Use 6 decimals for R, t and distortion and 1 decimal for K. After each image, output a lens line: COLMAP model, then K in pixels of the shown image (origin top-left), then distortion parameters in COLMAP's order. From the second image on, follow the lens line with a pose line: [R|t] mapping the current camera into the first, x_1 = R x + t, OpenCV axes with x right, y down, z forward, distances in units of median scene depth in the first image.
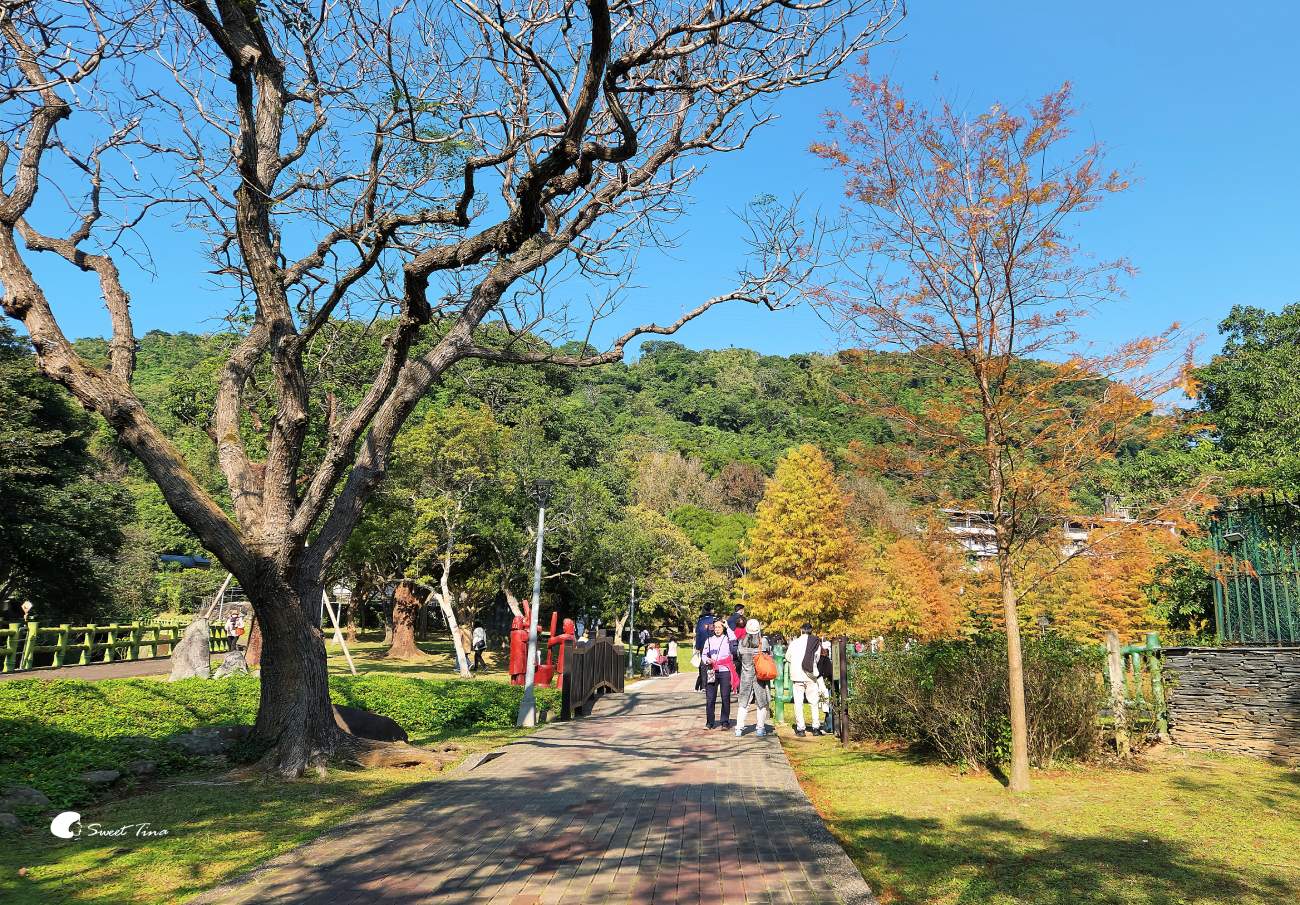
lens RADIAL K [[884.5, 0, 650.0], [0, 884.5, 452.5], [0, 0, 1]] dist [0.006749, 0.001471]
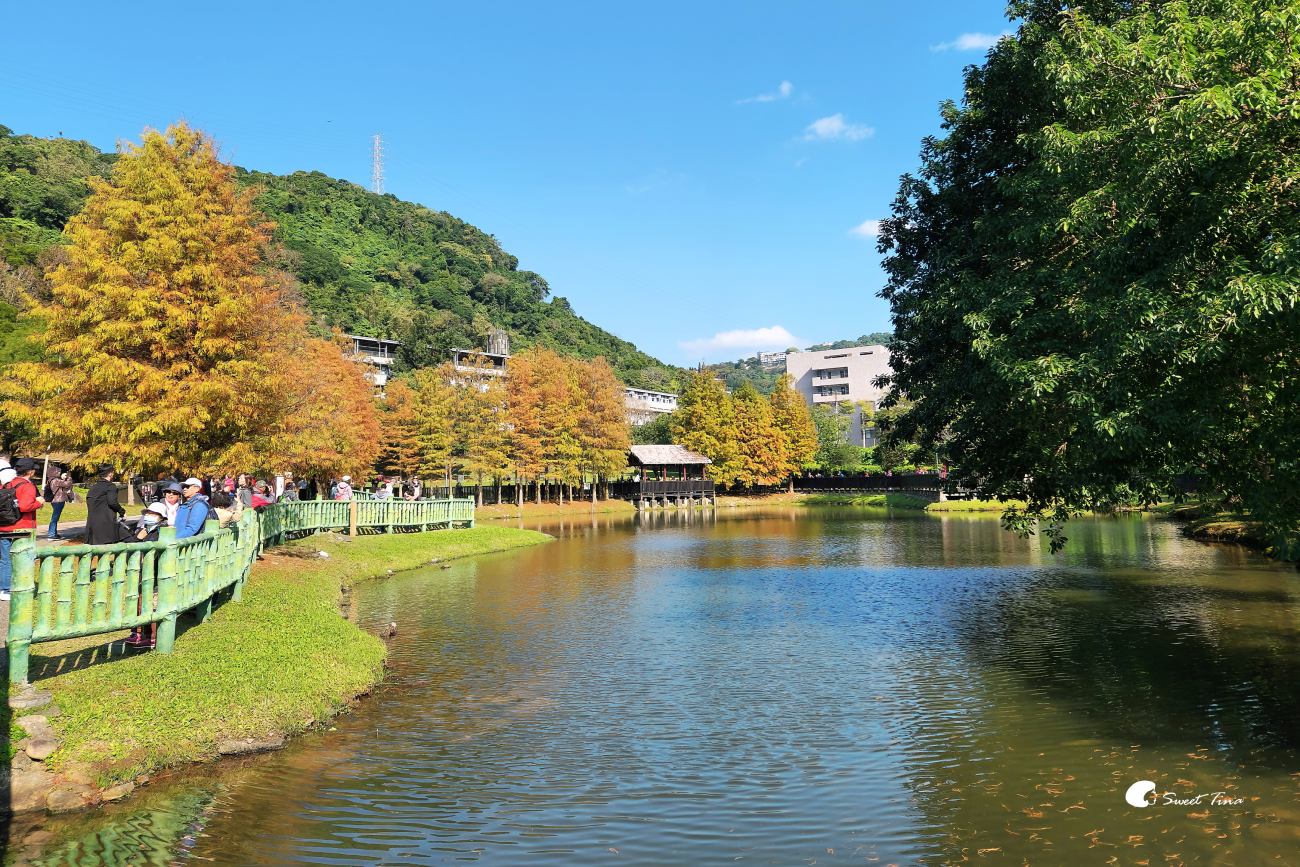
lens RADIAL K [[874.4, 0, 630.0], [0, 874.4, 432.8], [0, 0, 1]] dist [0.095996, -0.072568]
pose [[0.786450, 0.016178, 0.617442, 0.062505], [-0.117328, 0.985369, 0.123624, 0.083049], [-0.606408, -0.169667, 0.776841, 0.412115]]
